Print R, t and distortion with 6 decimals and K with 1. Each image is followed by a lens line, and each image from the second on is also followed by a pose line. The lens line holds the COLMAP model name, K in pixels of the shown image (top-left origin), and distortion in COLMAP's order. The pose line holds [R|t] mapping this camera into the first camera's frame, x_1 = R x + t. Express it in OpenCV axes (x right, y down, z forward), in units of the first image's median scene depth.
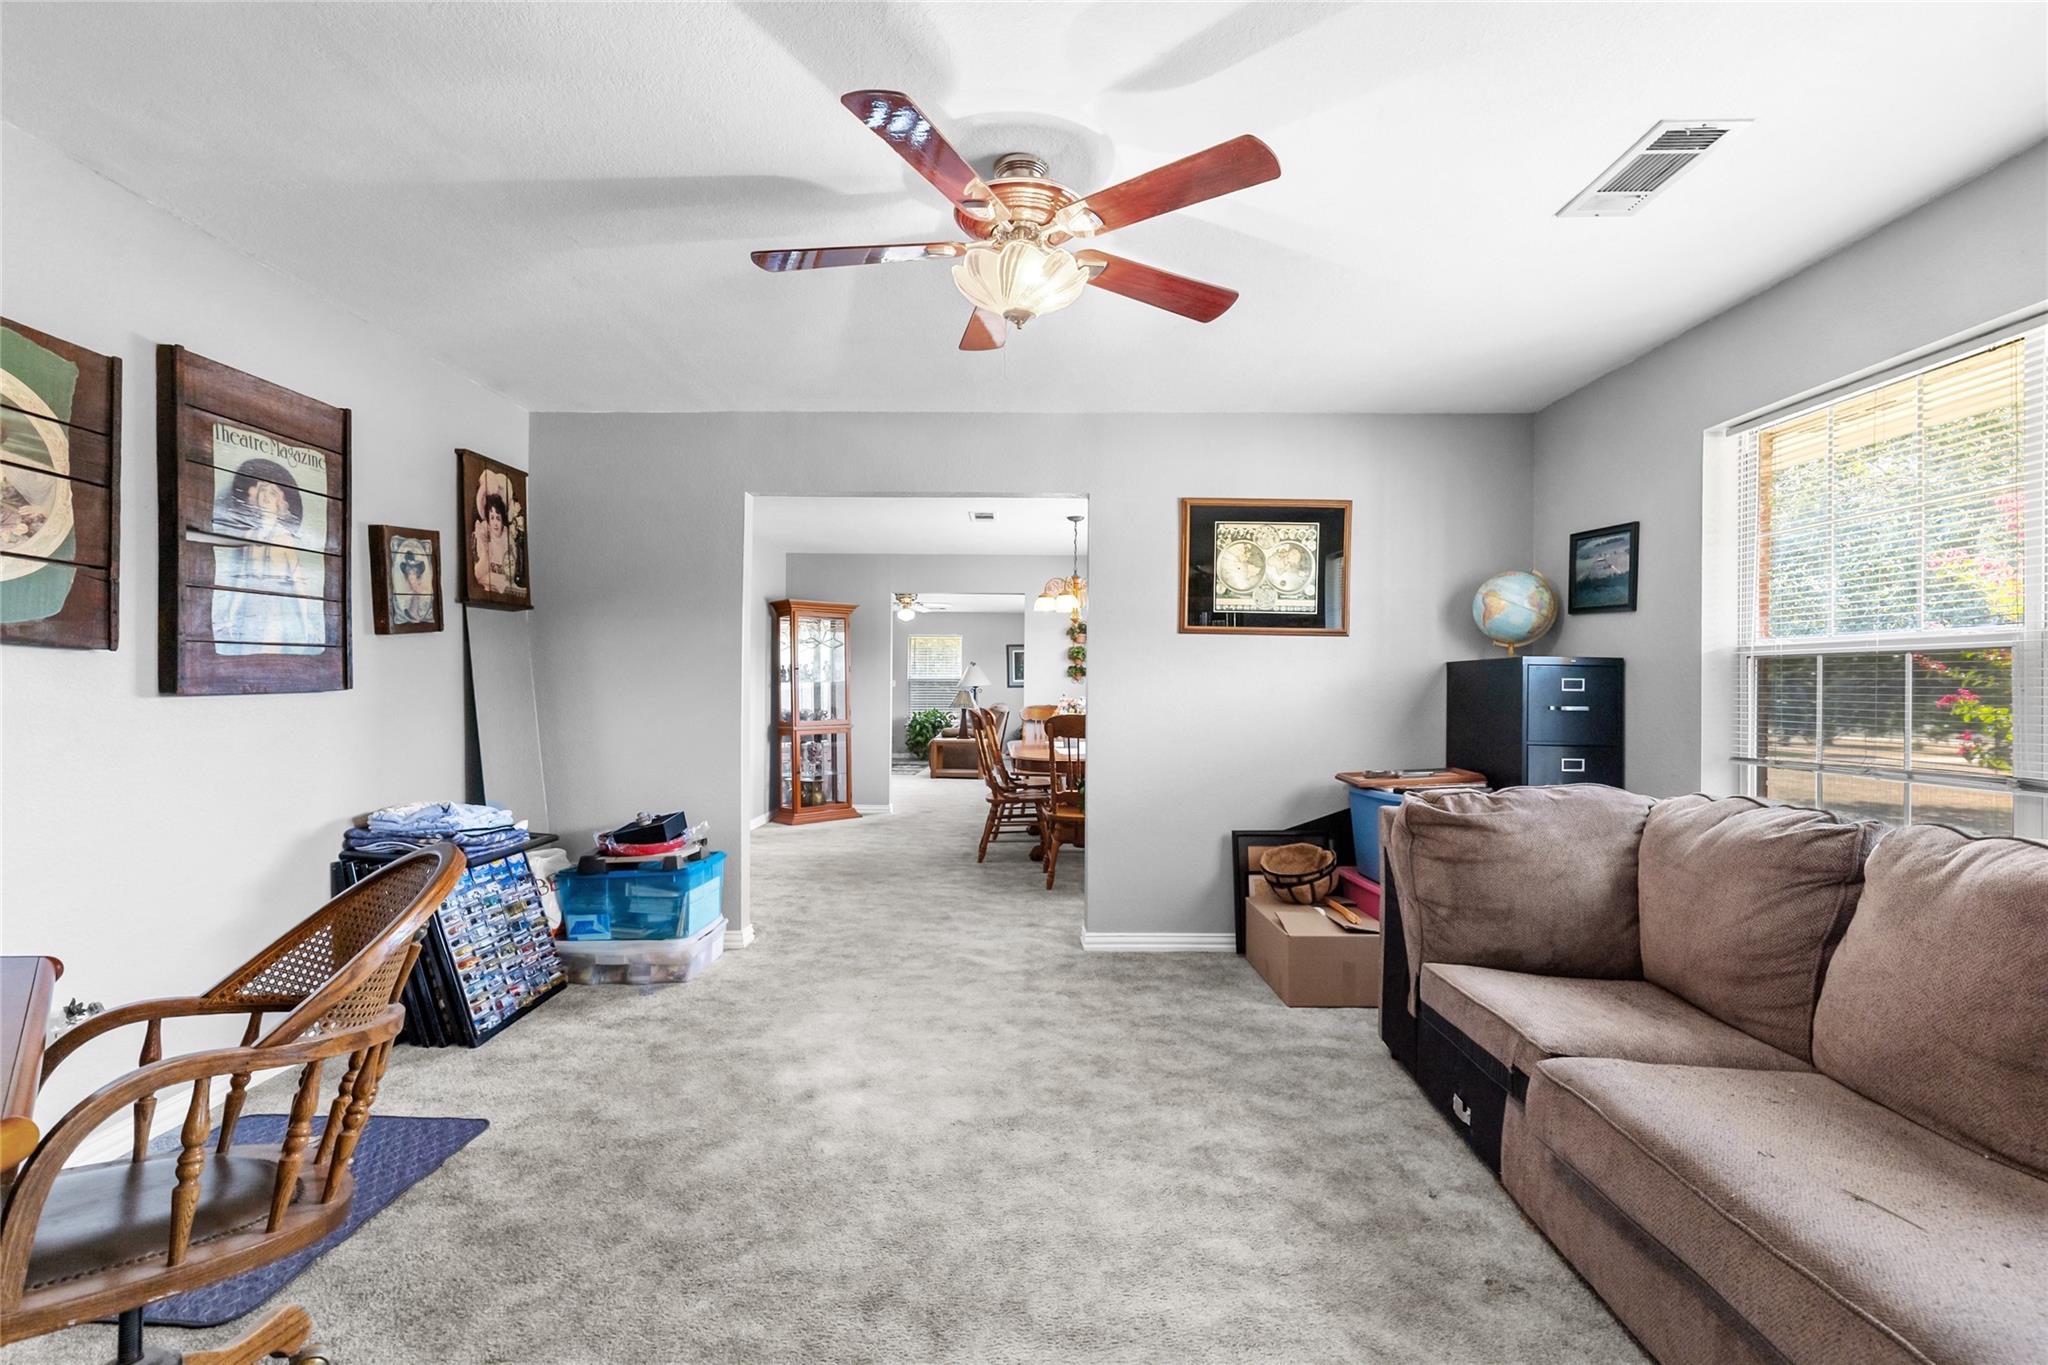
lens RADIAL K [[918.2, 0, 1028.0], [0, 918.2, 682.1], [0, 0, 1]] dist [0.002324, -0.000028]
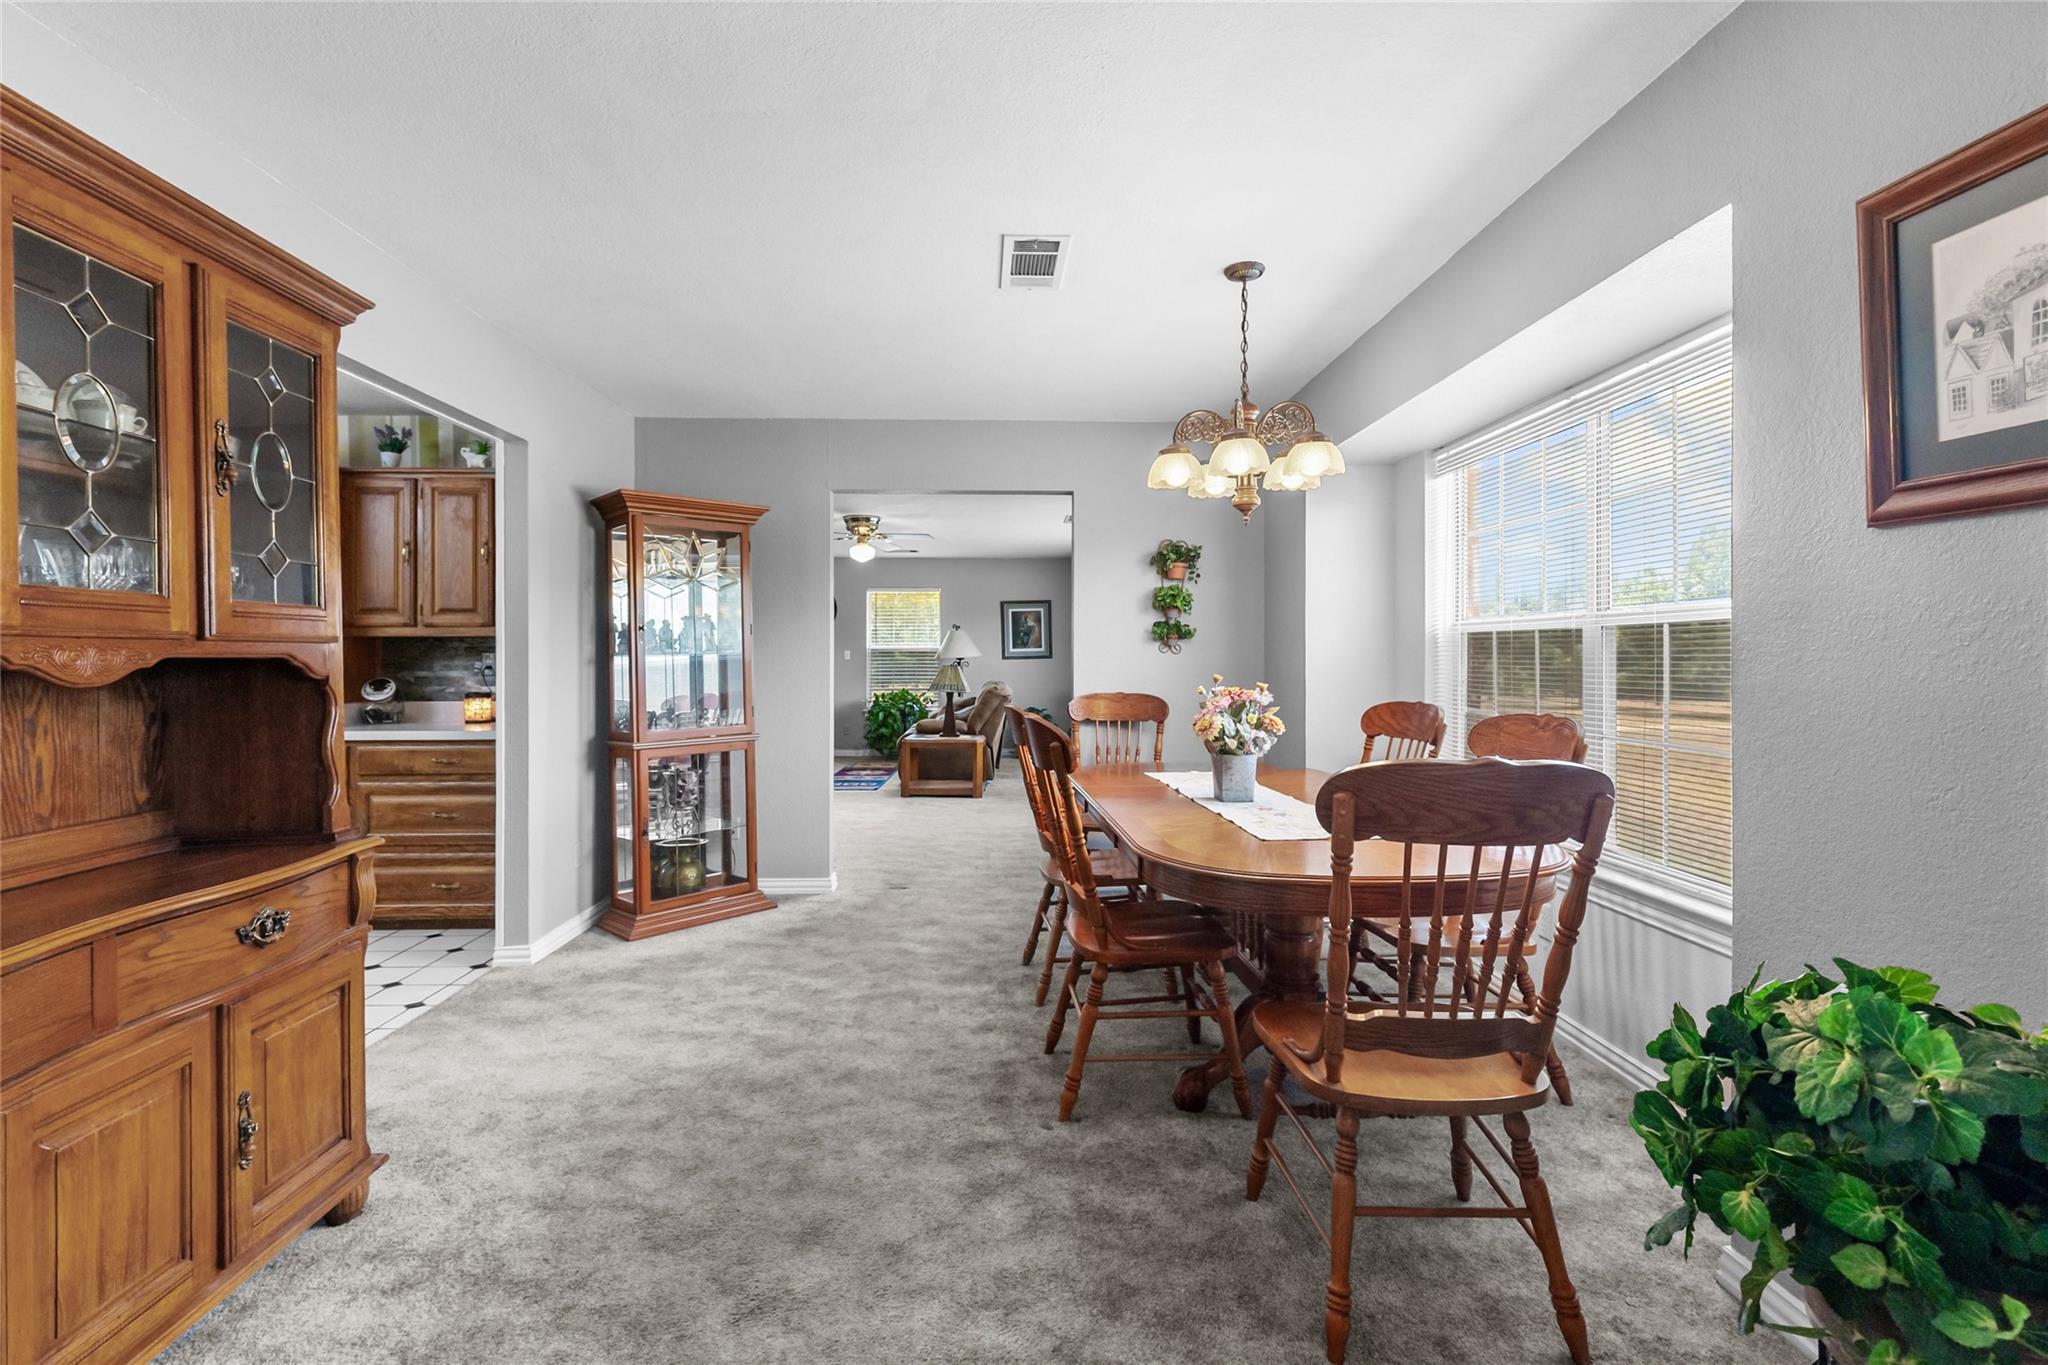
lens RADIAL K [[918.2, 0, 1028.3], [0, 918.2, 650.8], [0, 0, 1]] dist [0.002324, -0.000028]
pose [[0.999135, -0.008318, 0.040742, -0.056993], [0.008348, 0.999965, -0.000575, -0.000404], [-0.040736, 0.000915, 0.999170, 0.474143]]
